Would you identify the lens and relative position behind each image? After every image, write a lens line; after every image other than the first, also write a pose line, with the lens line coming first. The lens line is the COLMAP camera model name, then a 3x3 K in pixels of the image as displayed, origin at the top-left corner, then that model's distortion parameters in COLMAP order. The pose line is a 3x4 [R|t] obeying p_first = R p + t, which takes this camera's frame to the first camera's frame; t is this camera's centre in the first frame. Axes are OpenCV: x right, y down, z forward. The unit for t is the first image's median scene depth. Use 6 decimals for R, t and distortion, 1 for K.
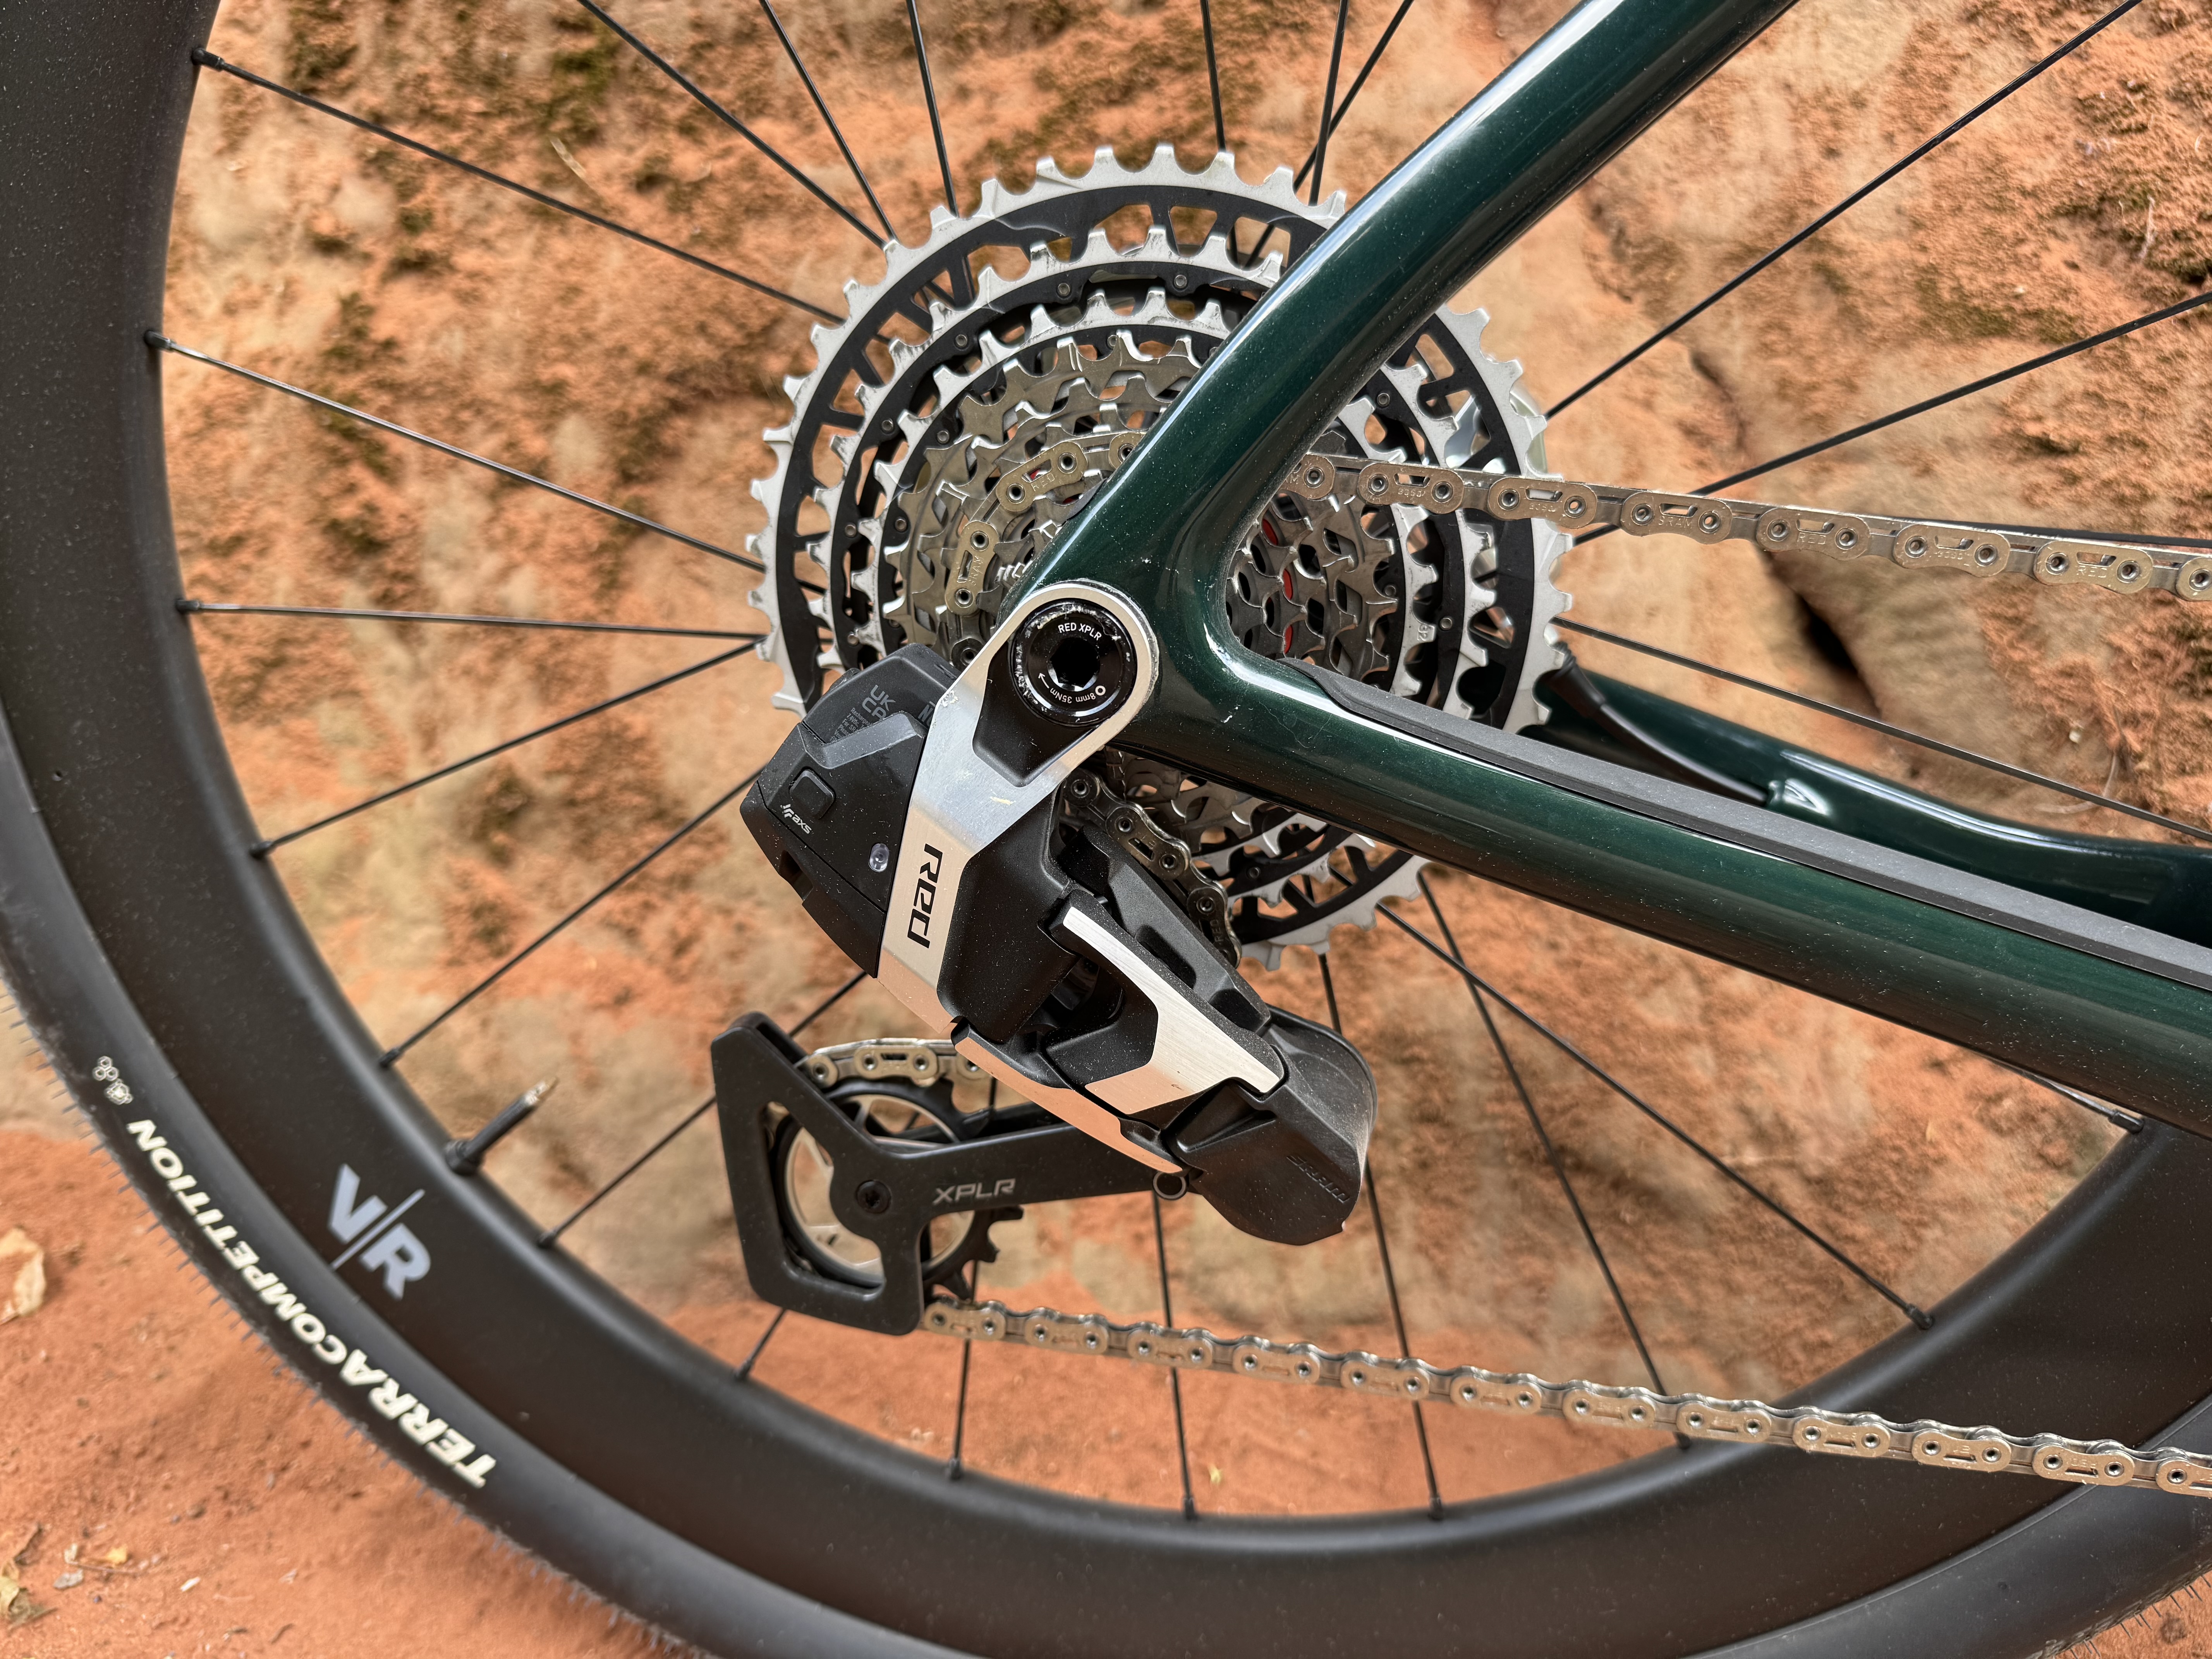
lens RADIAL K [[1623.5, 0, 1080.0], [0, 1623.5, 791.6], [0, 0, 1]] dist [0.006376, -0.035609]
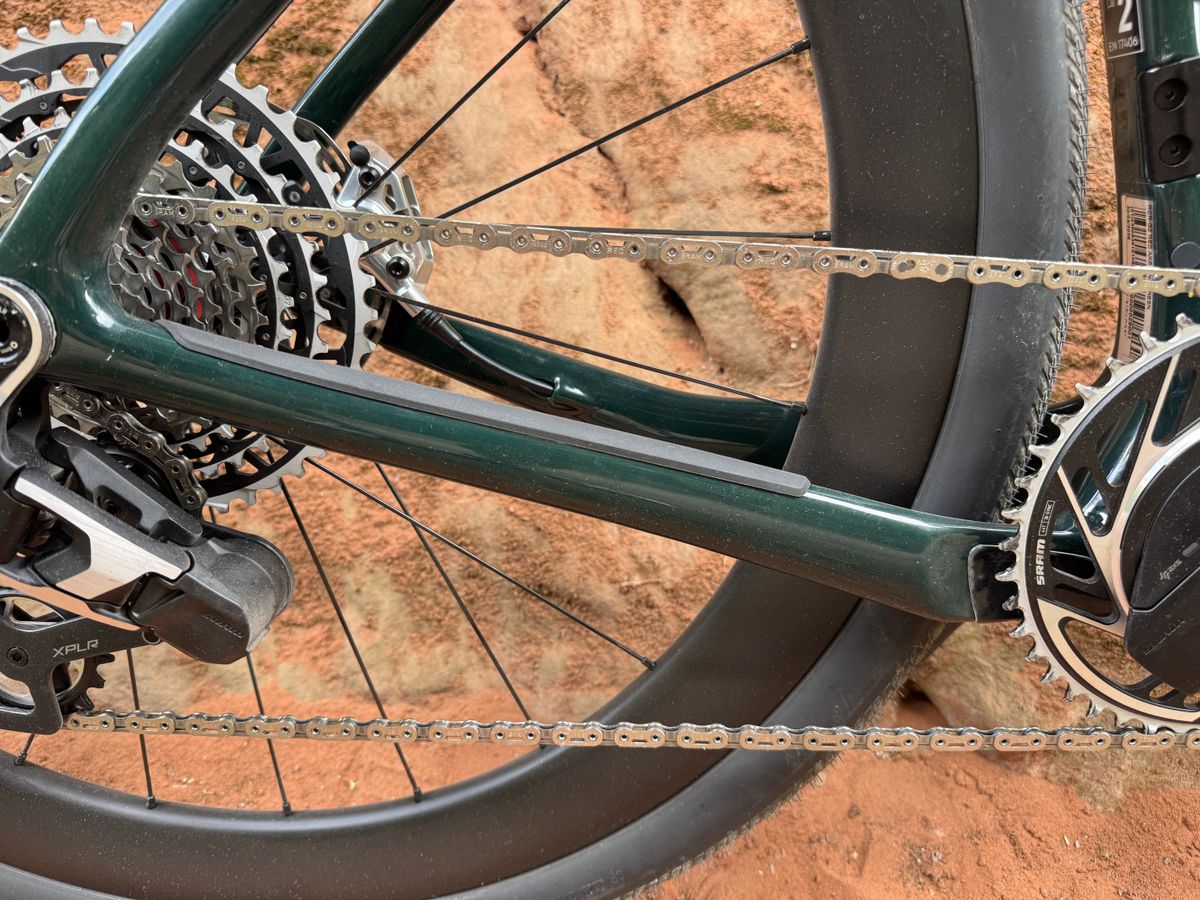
lens RADIAL K [[880.7, 0, 597.0], [0, 880.7, 438.0], [0, 0, 1]] dist [0.006376, -0.035609]
pose [[0.988963, -0.066671, 0.132318, 0.250225], [0.061467, 0.997181, 0.043037, 0.015057], [-0.134814, -0.034429, 0.990273, 0.018440]]
